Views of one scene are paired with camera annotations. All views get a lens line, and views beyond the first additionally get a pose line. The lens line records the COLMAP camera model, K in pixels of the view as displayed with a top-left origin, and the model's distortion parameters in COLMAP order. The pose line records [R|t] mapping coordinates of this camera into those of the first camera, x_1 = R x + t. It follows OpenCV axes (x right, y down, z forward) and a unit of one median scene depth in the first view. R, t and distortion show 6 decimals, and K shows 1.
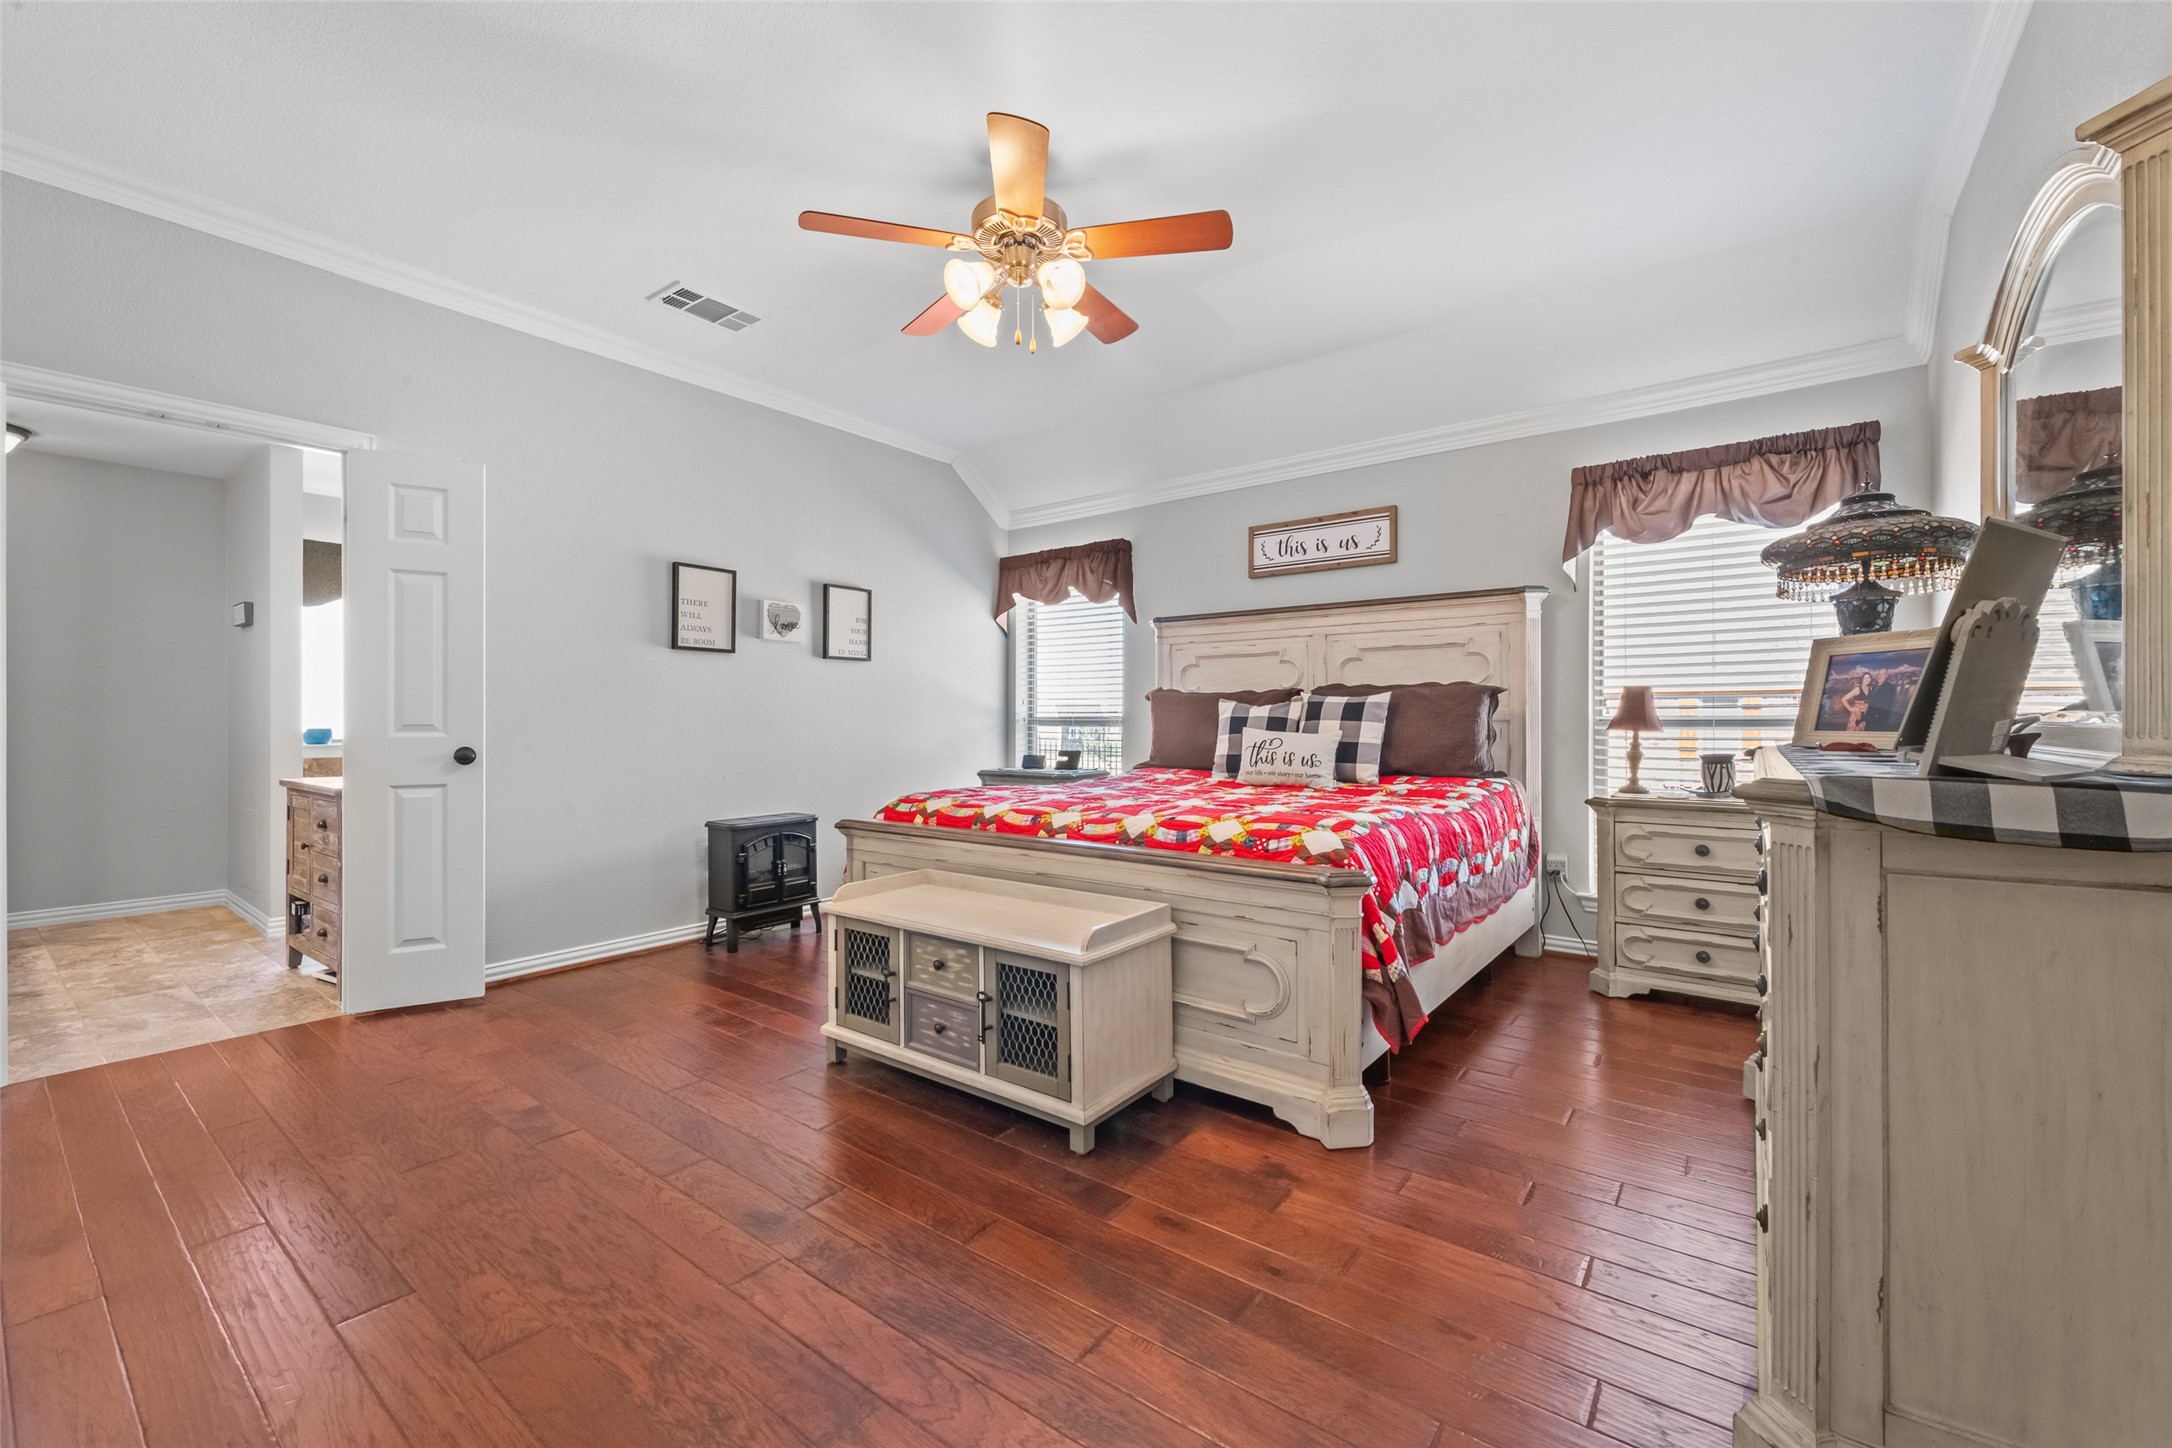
lens RADIAL K [[876.0, 0, 1087.2], [0, 876.0, 723.0], [0, 0, 1]] dist [-0.000728, -0.000396]
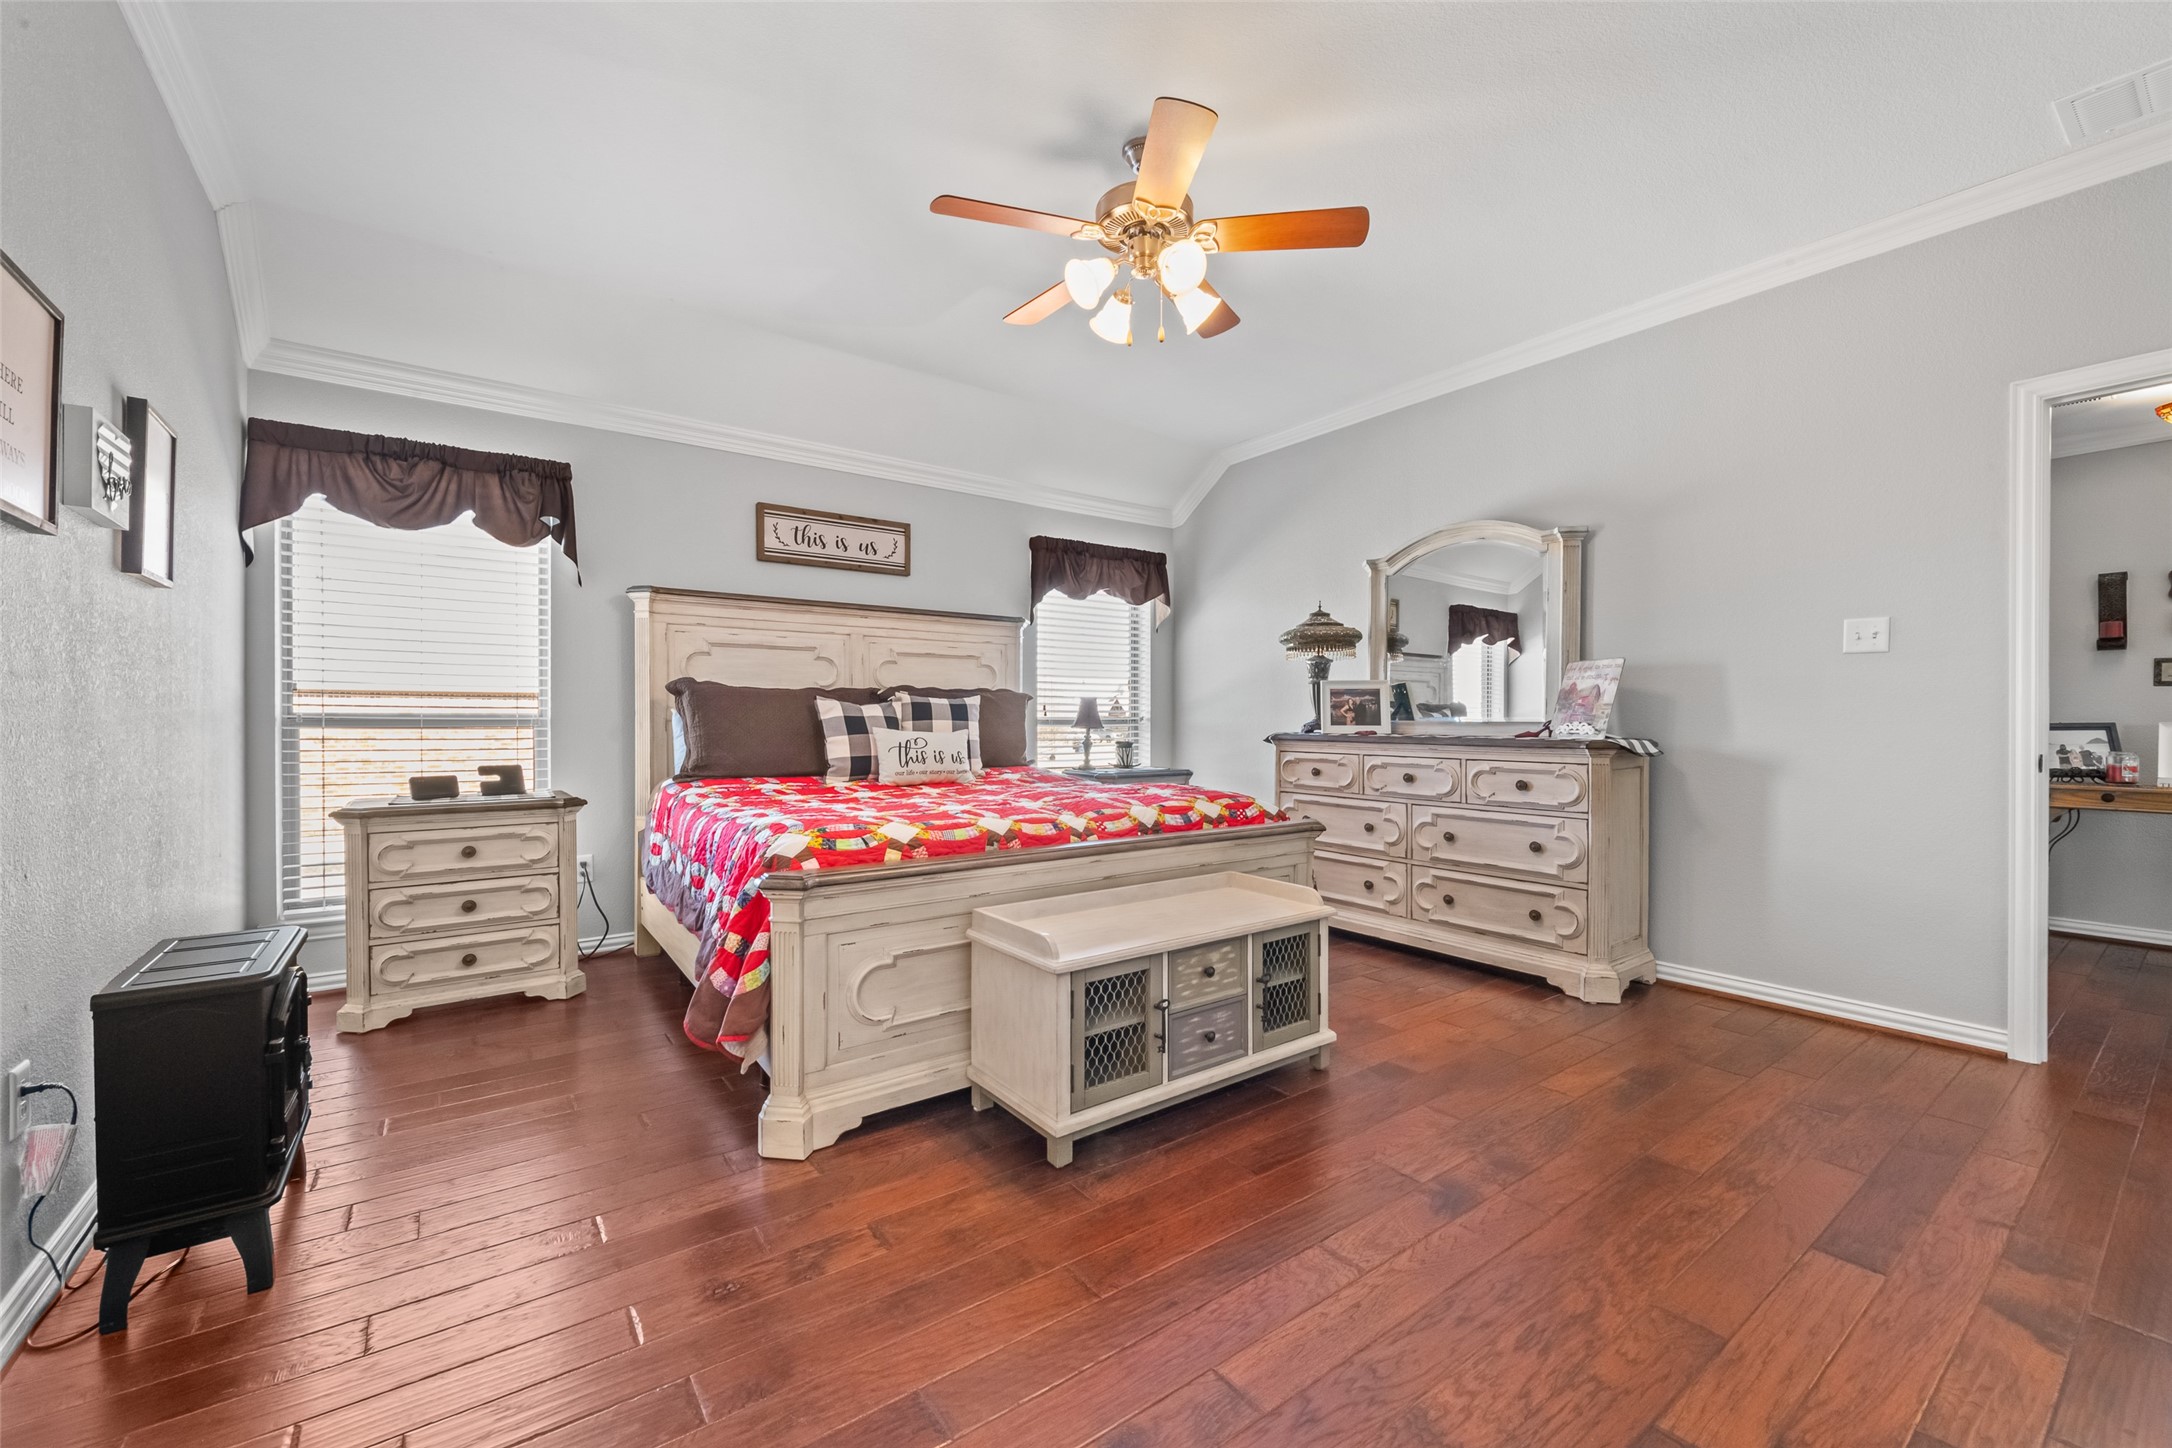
lens RADIAL K [[876.0, 0, 1089.0], [0, 876.0, 720.0], [0, 0, 1]] dist [-0.000728, -0.000396]
pose [[0.274469, 0.002551, 0.961592, -0.718100], [0.002174, 0.999992, -0.003273, 0.000699], [-0.961593, 0.002989, 0.274462, 0.543554]]
